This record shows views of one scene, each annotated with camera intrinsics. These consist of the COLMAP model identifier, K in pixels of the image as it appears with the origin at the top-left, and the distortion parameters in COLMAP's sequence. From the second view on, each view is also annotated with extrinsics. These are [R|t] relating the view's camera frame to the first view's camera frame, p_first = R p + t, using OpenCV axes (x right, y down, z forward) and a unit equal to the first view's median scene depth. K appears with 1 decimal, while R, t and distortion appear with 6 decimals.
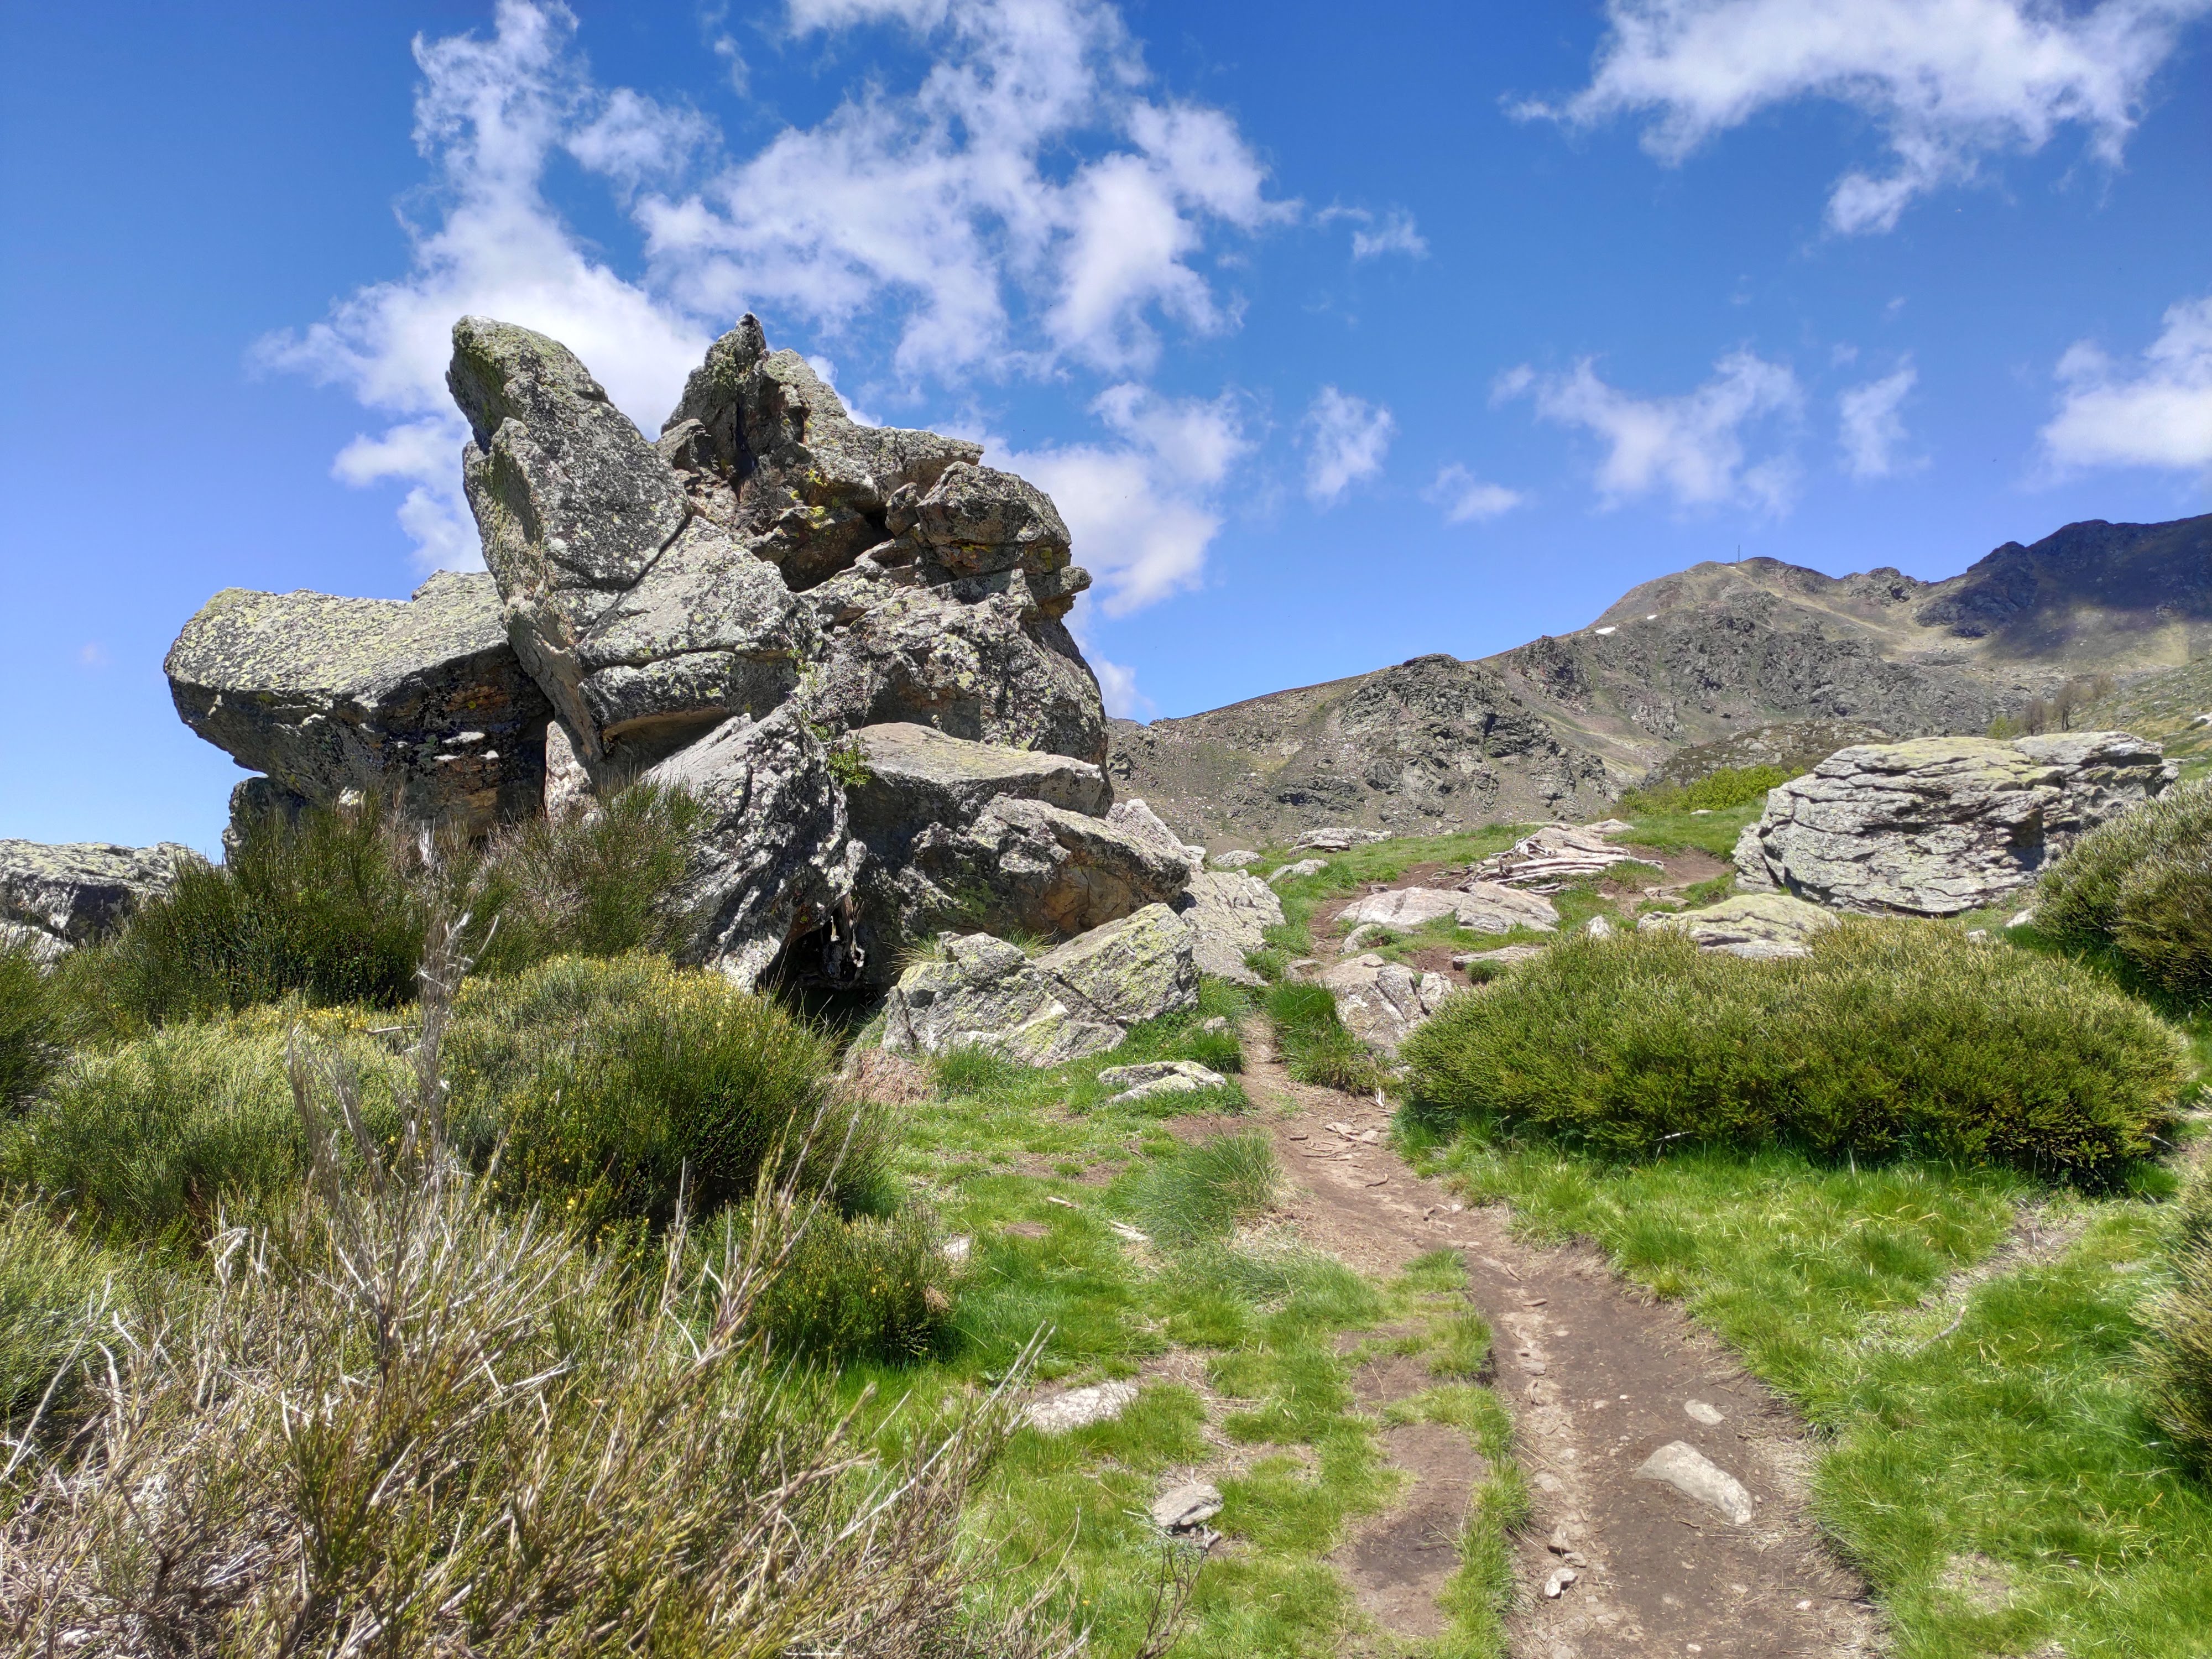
lens RADIAL K [[1661.4, 0, 1097.9], [0, 1661.4, 818.0], [0, 0, 1]] dist [0.043780, -0.035715]
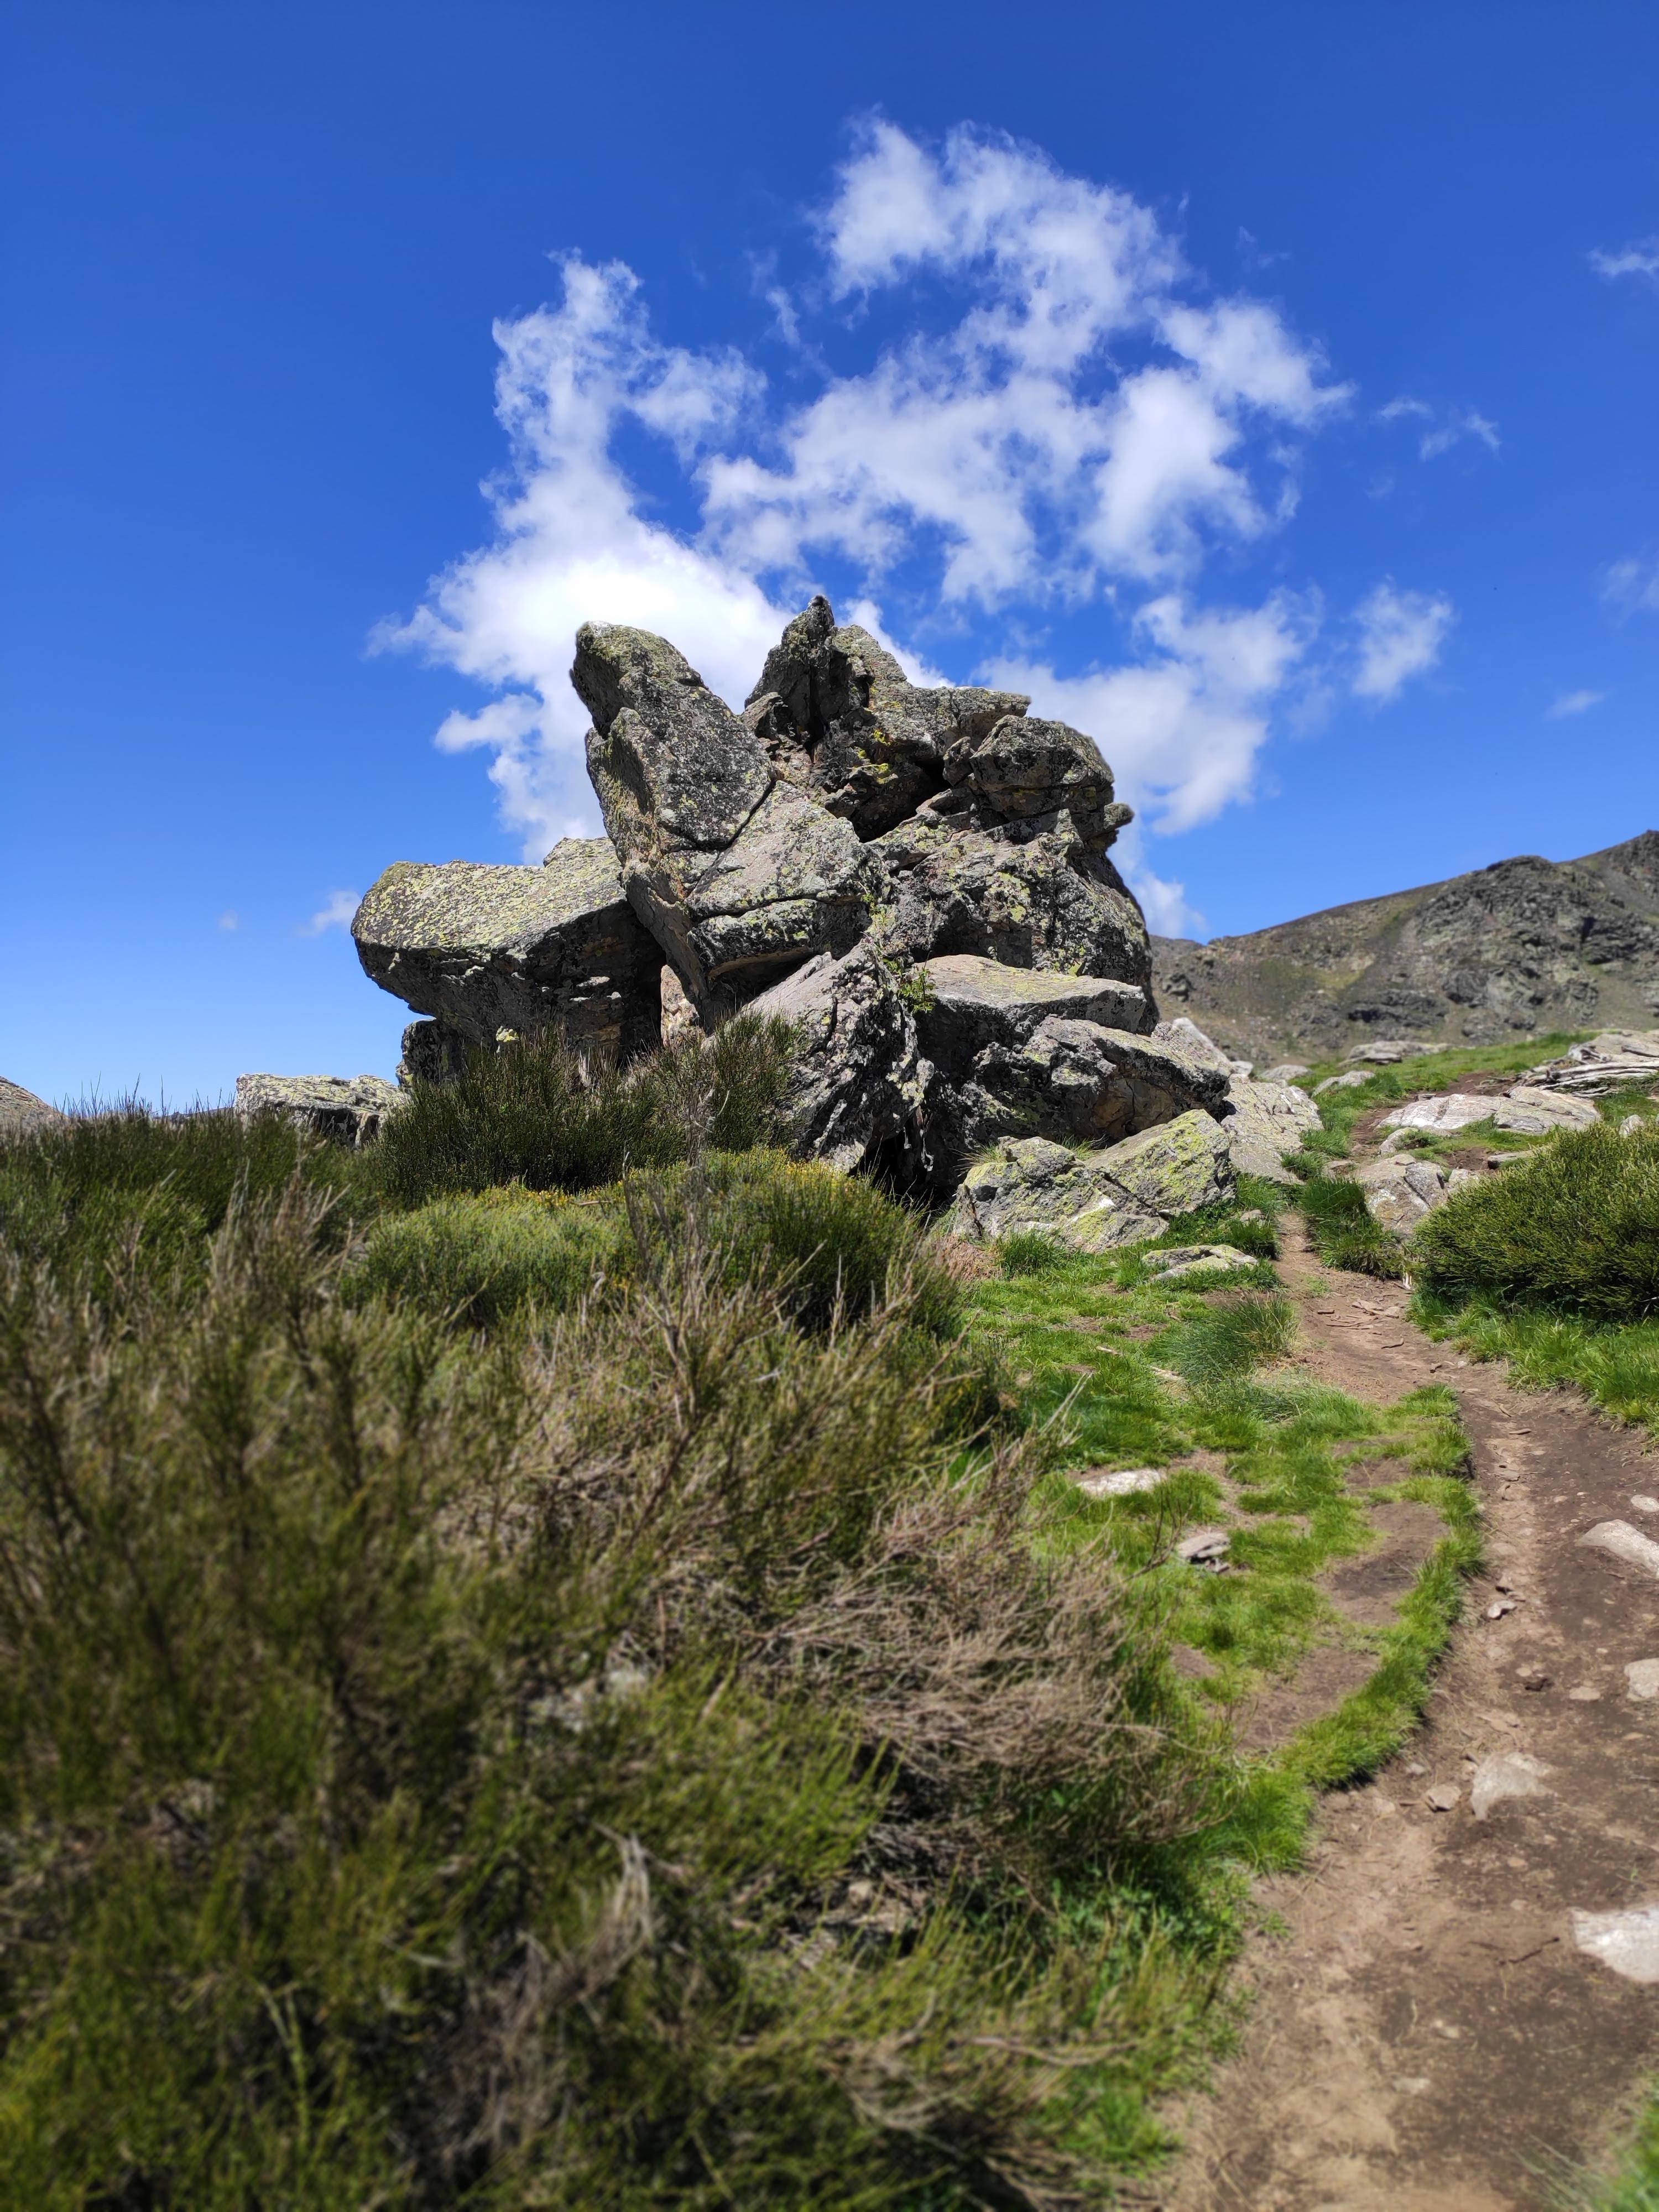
lens RADIAL K [[1661.4, 0, 815.0], [0, 1661.4, 1116.4], [0, 0, 1]] dist [0.043780, -0.035715]
pose [[0.979408, -0.017595, -0.201121, 0.009430], [0.026015, 0.998889, 0.039300, 0.005271], [0.200206, -0.043723, 0.978778, -0.130384]]
